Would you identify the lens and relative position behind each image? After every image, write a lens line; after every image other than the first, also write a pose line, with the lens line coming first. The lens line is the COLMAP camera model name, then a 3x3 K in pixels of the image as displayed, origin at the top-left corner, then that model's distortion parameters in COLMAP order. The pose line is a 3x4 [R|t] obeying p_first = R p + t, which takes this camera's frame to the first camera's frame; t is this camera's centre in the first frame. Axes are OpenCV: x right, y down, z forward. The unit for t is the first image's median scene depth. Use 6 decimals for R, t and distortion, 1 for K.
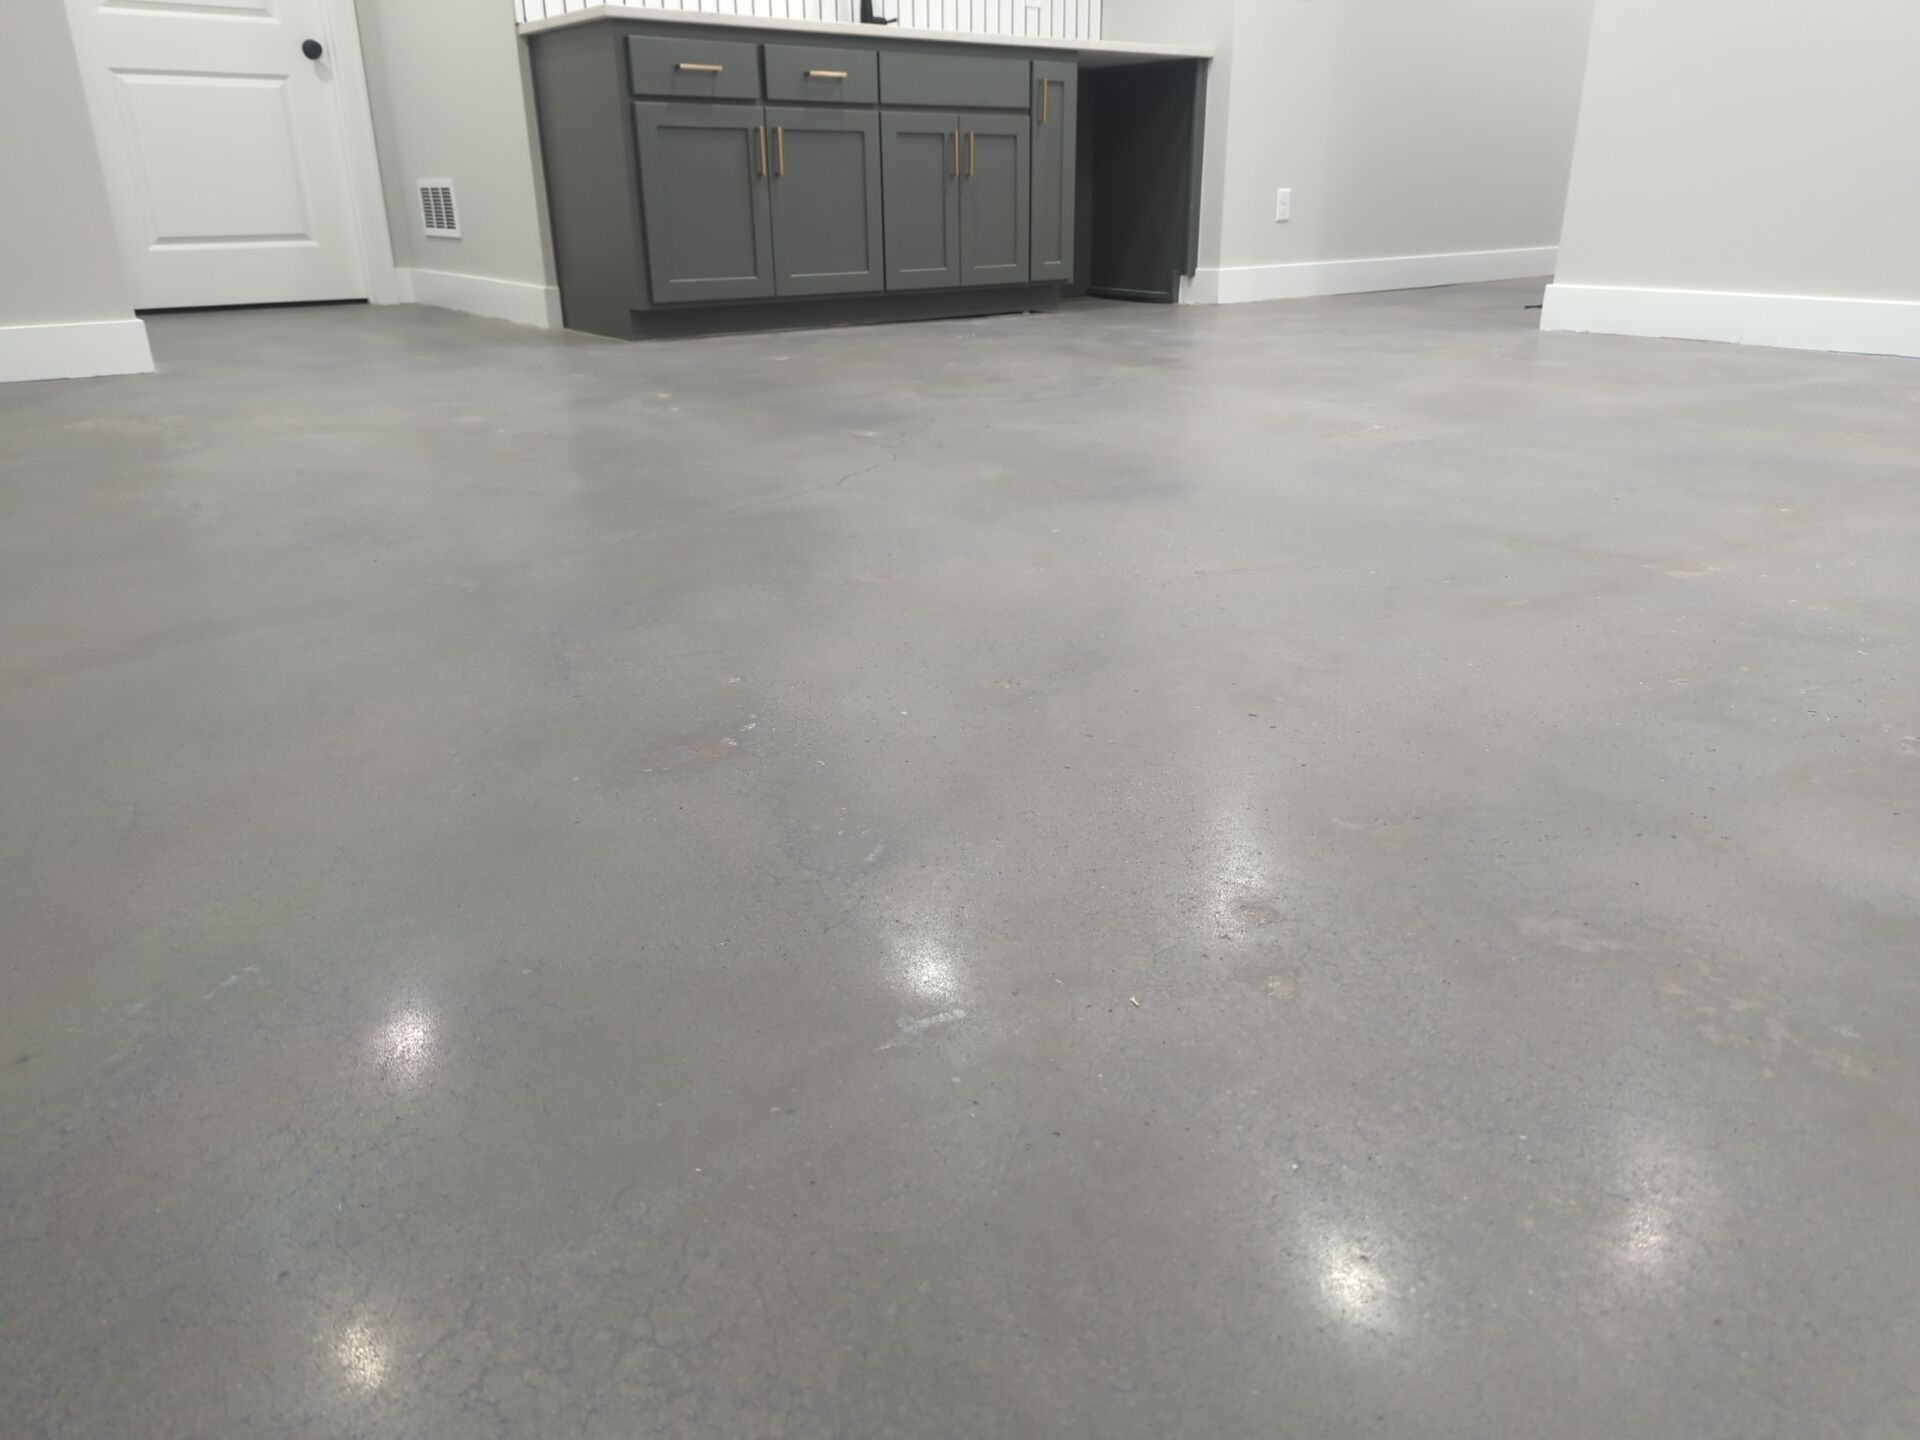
lens RADIAL K [[1353.9, 0, 960.0], [0, 1353.9, 720.0], [0, 0, 1]] dist [0.064478, -0.068374]
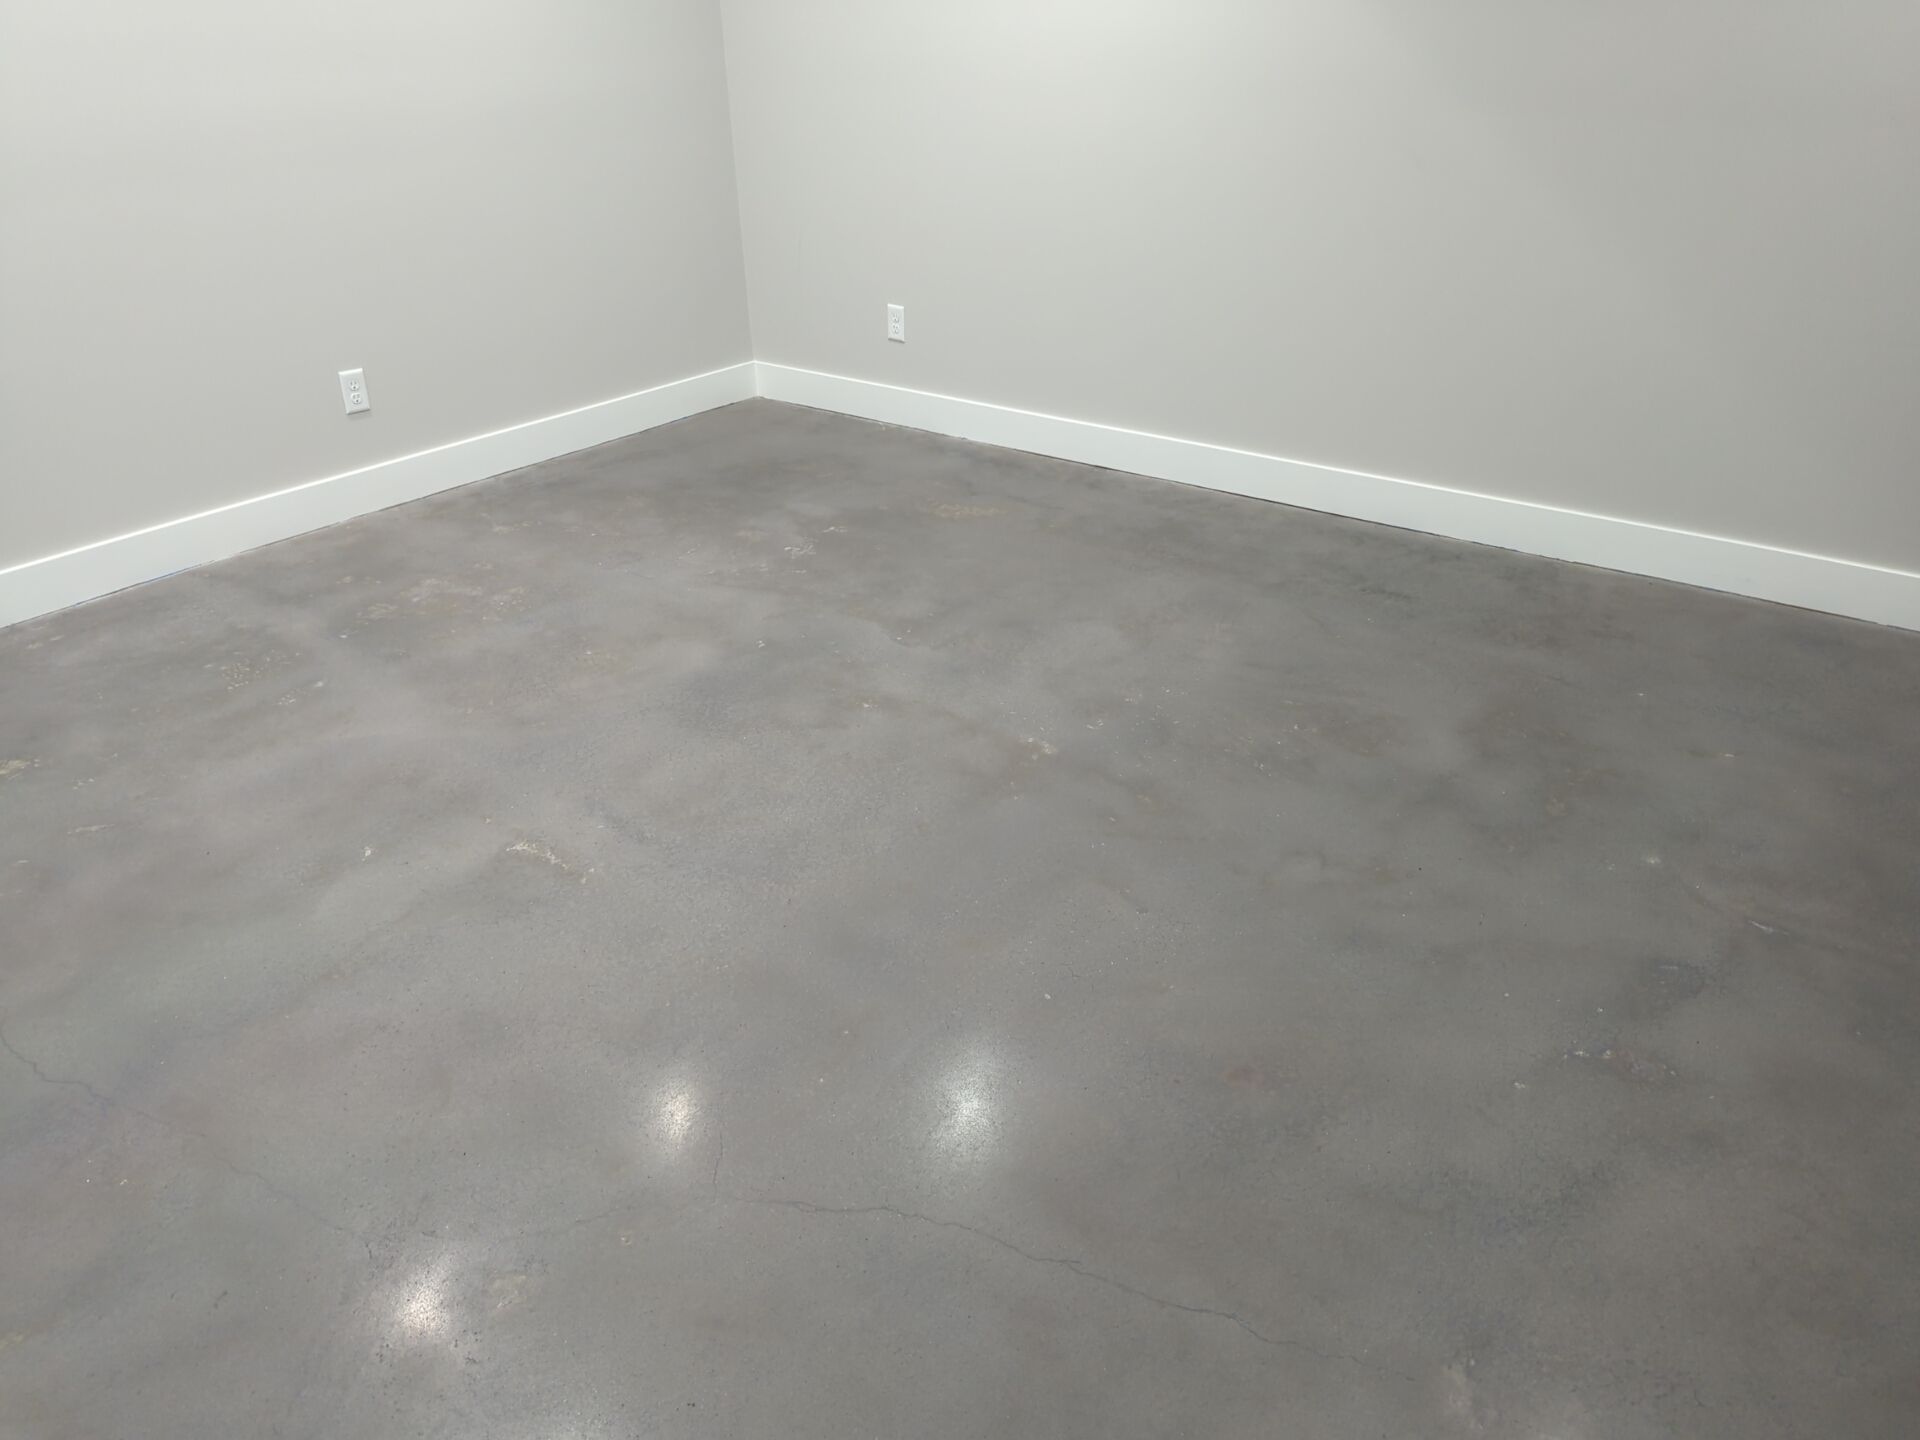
lens RADIAL K [[1344.5, 0, 952.6], [0, 1344.5, 714.3], [0, 0, 1]] dist [0.071140, -0.068021]
pose [[-0.260863, -0.452164, 0.852935, -0.313288], [0.369713, 0.769373, 0.520939, -0.385907], [-0.891775, 0.451235, -0.033531, 0.412562]]
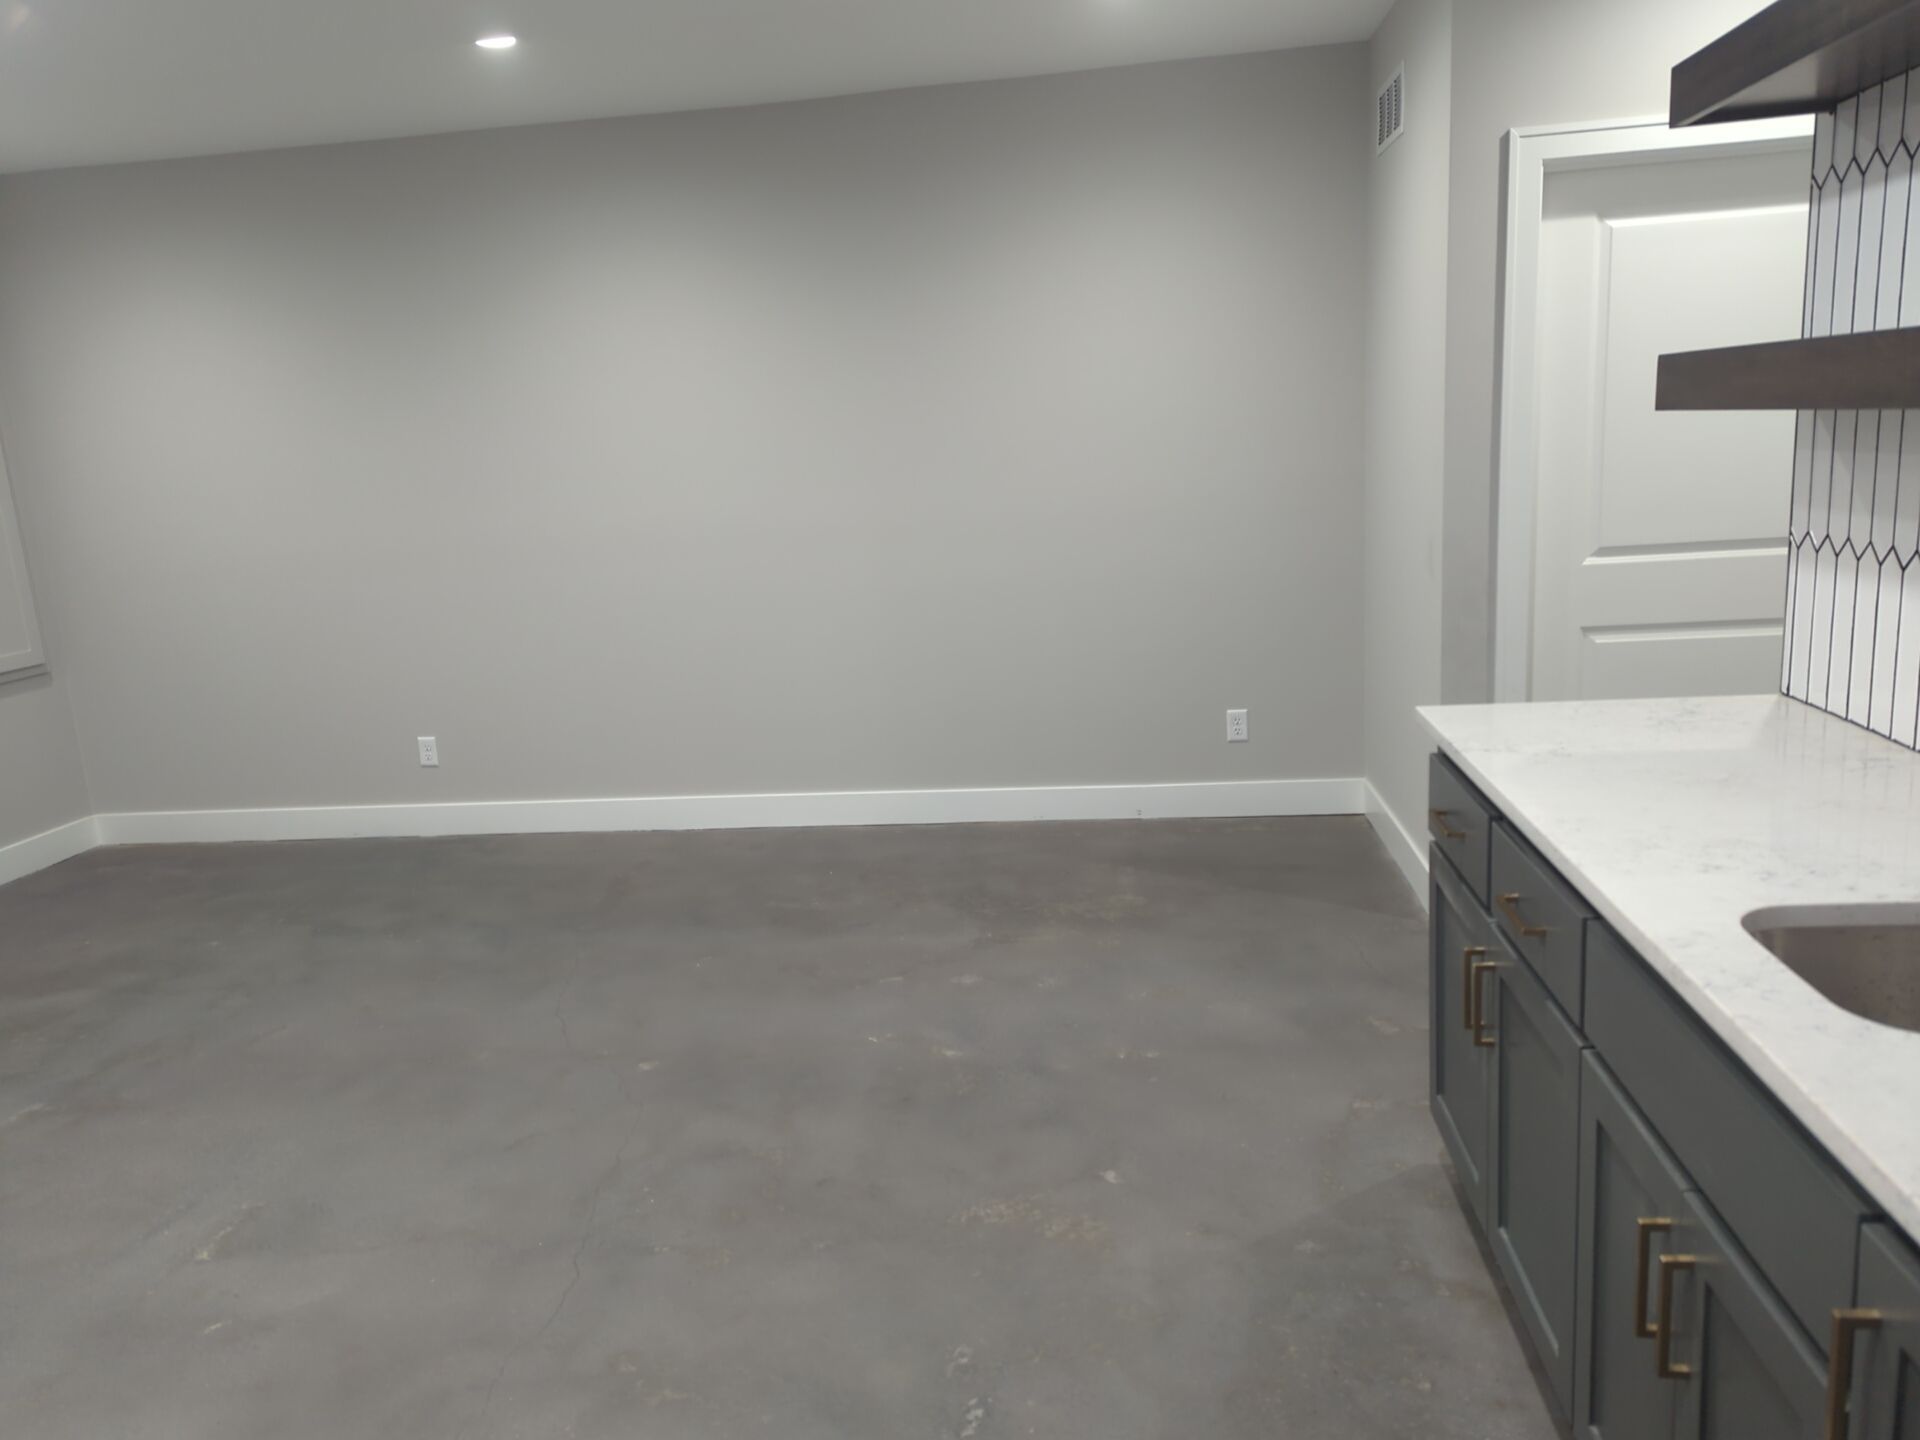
lens RADIAL K [[1336.9, 0, 954.9], [0, 1336.9, 710.3], [0, 0, 1]] dist [0.074242, -0.066361]
pose [[-0.703934, 0.196741, -0.682473, 0.300899], [-0.192440, 0.872100, 0.449897, -0.645963], [0.683698, 0.448033, -0.576041, 1.021575]]
